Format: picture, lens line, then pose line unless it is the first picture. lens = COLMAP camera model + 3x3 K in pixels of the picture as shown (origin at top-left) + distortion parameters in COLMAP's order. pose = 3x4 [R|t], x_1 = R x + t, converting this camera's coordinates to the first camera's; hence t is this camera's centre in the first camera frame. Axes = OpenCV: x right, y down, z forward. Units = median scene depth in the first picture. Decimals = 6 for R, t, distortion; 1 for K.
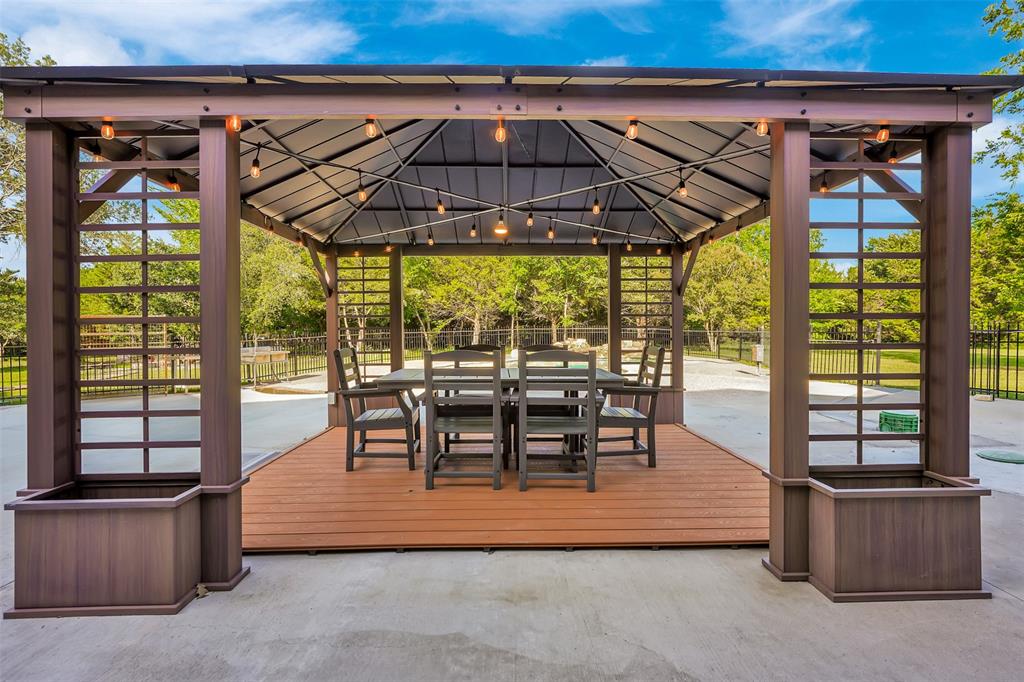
lens RADIAL K [[459.5, 0, 507.3], [0, 459.5, 333.8], [0, 0, 1]] dist [-0.021863, -0.000205]
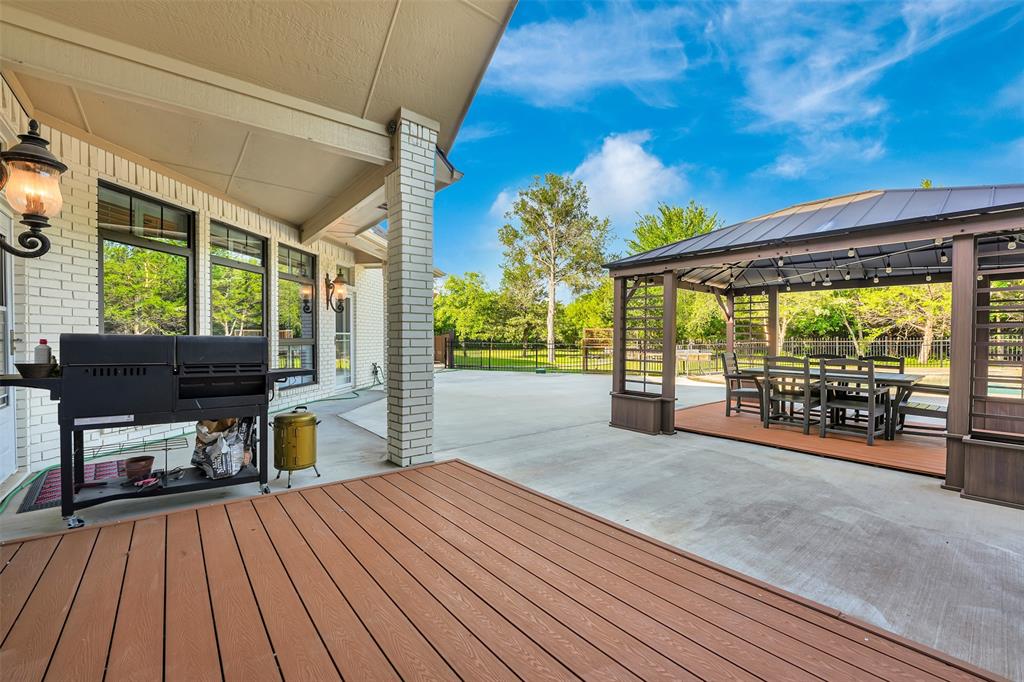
lens RADIAL K [[426.2, 0, 512.0], [0, 426.2, 341.0], [0, 0, 1]] dist [-0.026722, 0.000387]
pose [[0.614615, 0.024142, -0.788458, 0.478464], [-0.017807, 0.999701, 0.016729, -0.029452], [0.788626, 0.003758, 0.614861, -0.786683]]
